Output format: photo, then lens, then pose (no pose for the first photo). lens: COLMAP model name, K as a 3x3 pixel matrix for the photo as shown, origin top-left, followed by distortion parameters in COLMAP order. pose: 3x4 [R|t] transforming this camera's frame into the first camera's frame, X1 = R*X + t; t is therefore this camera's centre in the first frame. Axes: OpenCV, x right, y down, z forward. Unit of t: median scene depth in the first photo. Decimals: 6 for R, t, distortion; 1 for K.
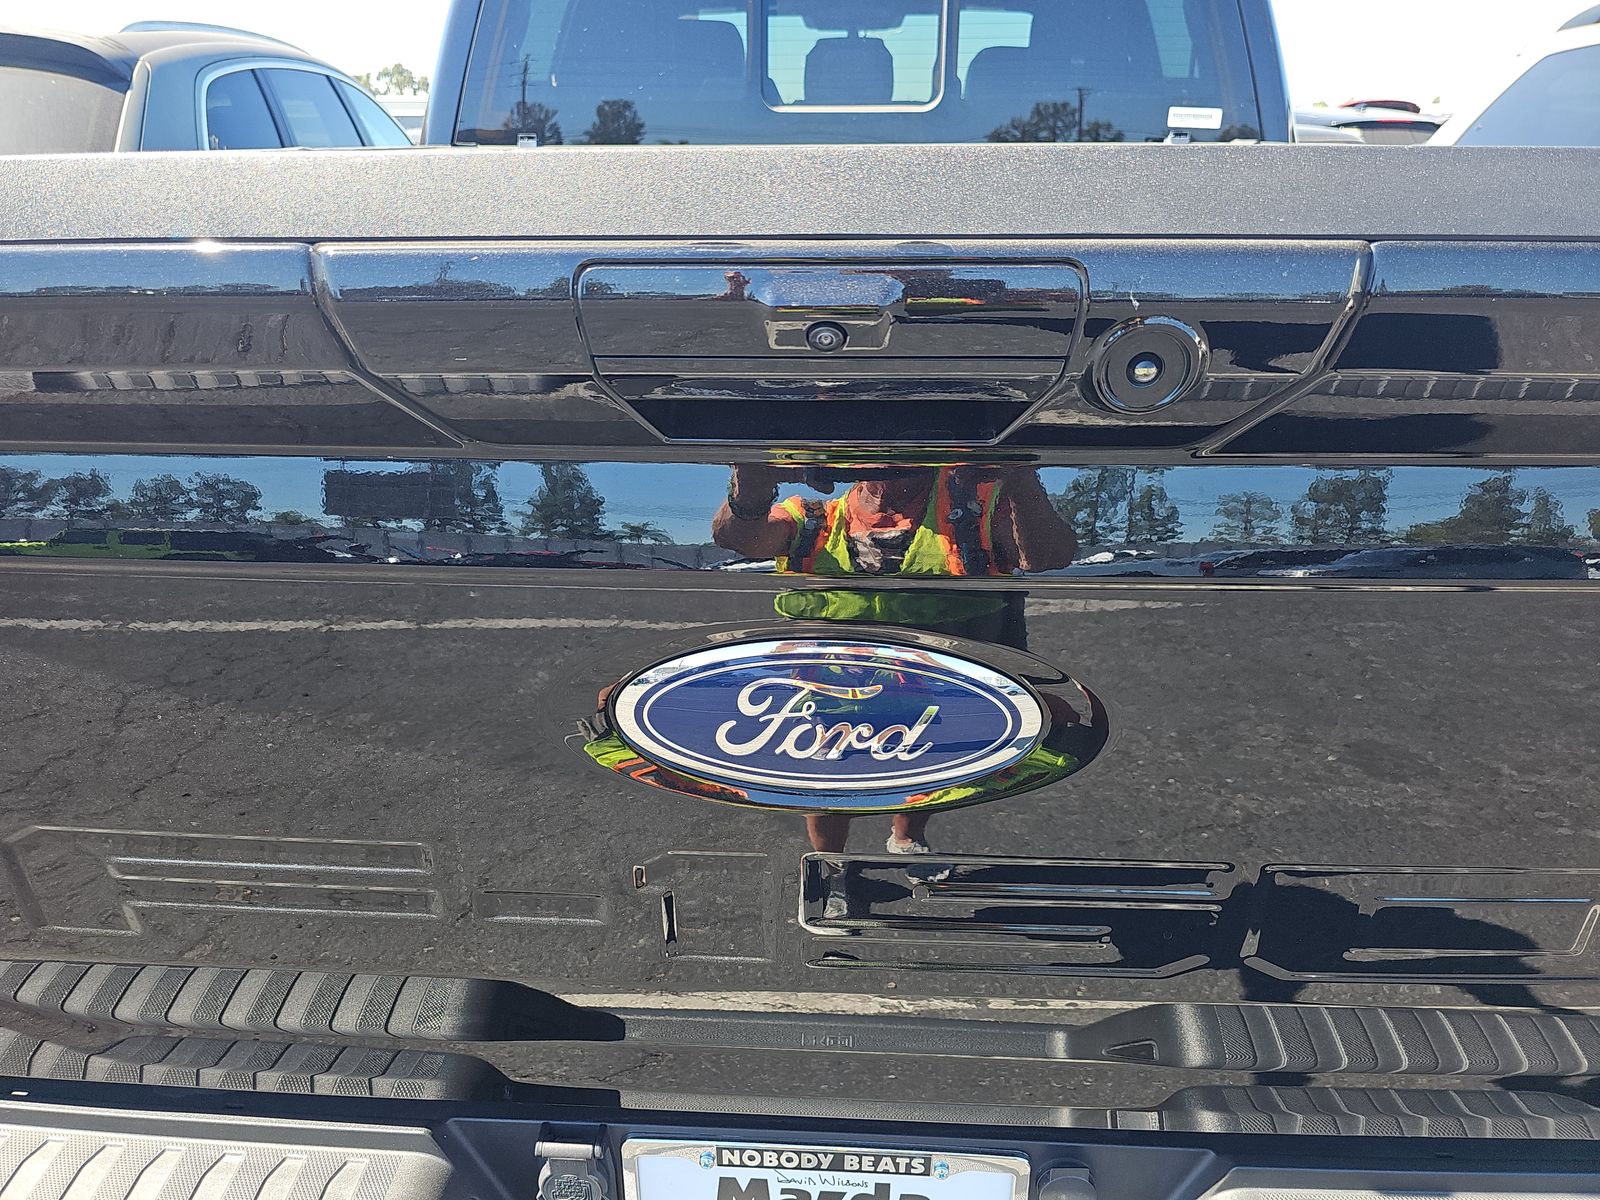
lens RADIAL K [[1049.4, 0, 798.8], [0, 1049.4, 617.5], [0, 0, 1]] dist [0.022524, -0.015190]
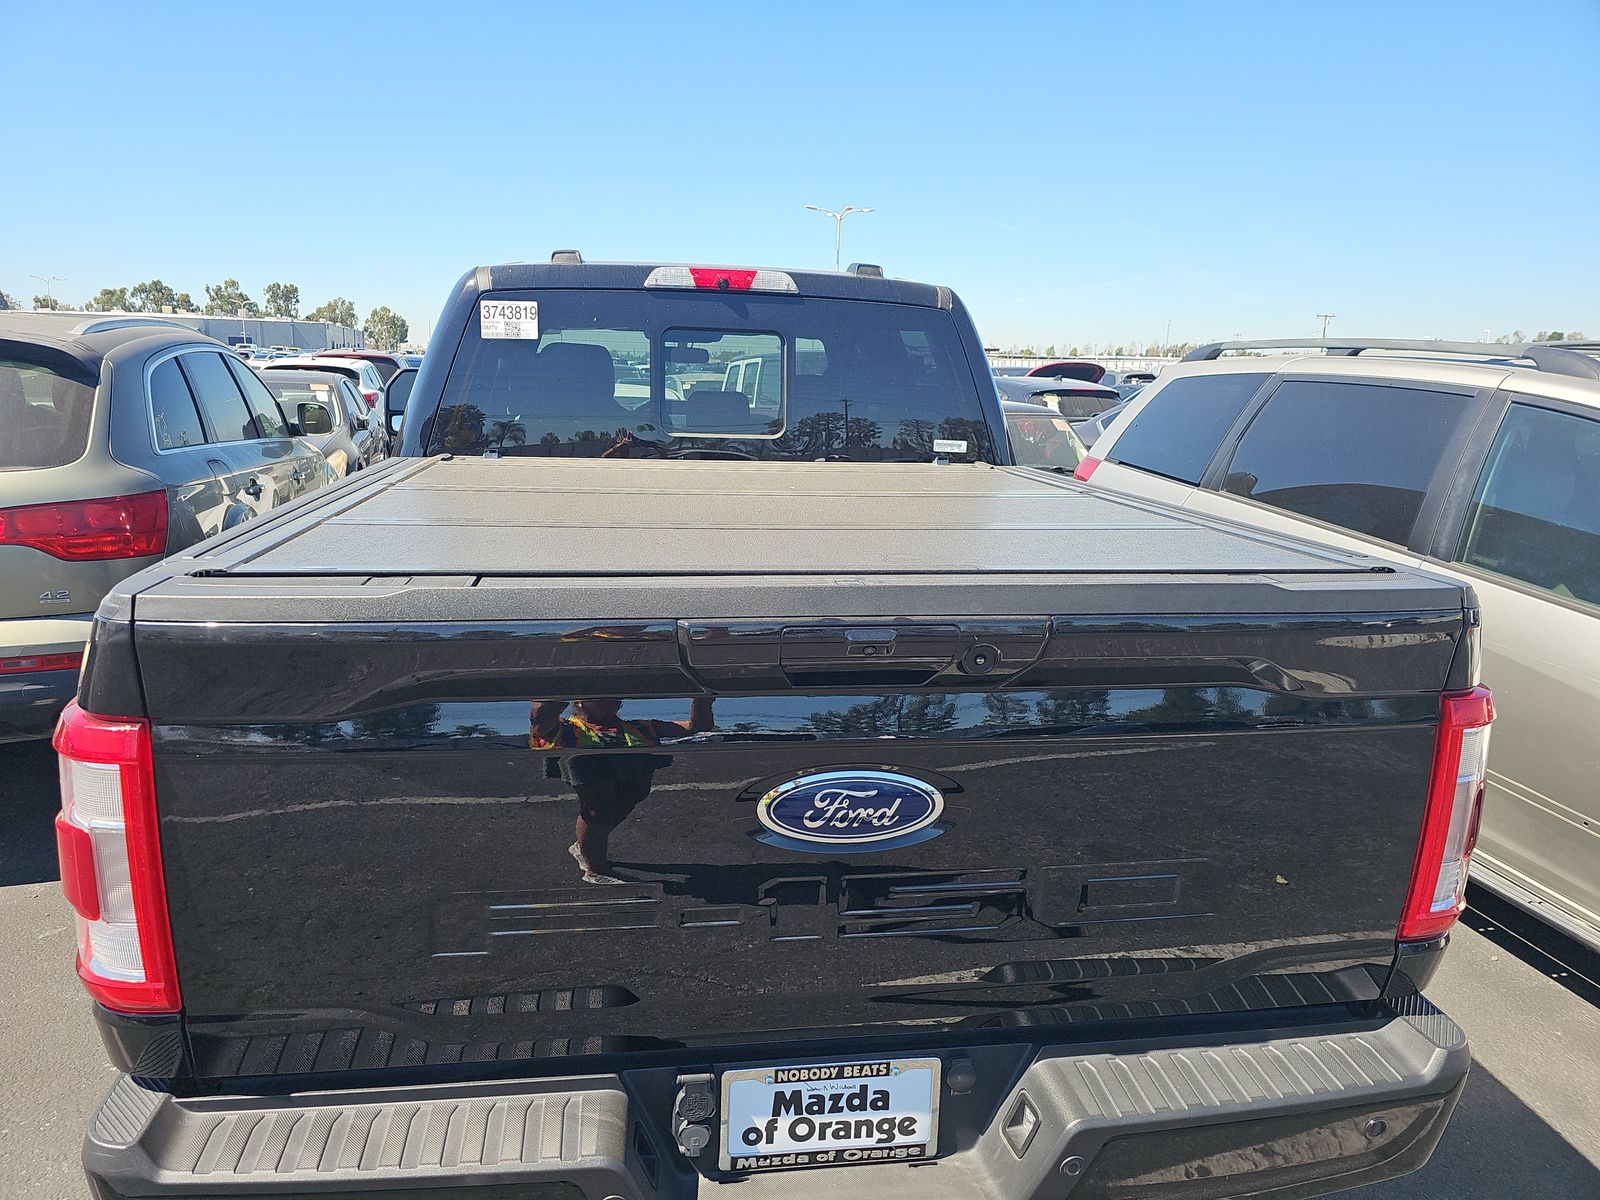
lens RADIAL K [[1049.4, 0, 793.1], [0, 1049.4, 600.1], [0, 0, 1]] dist [0.022524, -0.015190]
pose [[0.978282, -0.010040, 0.207035, -0.414340], [0.052849, 0.977897, -0.202298, 0.081677], [-0.200428, 0.208846, 0.957190, -0.903484]]
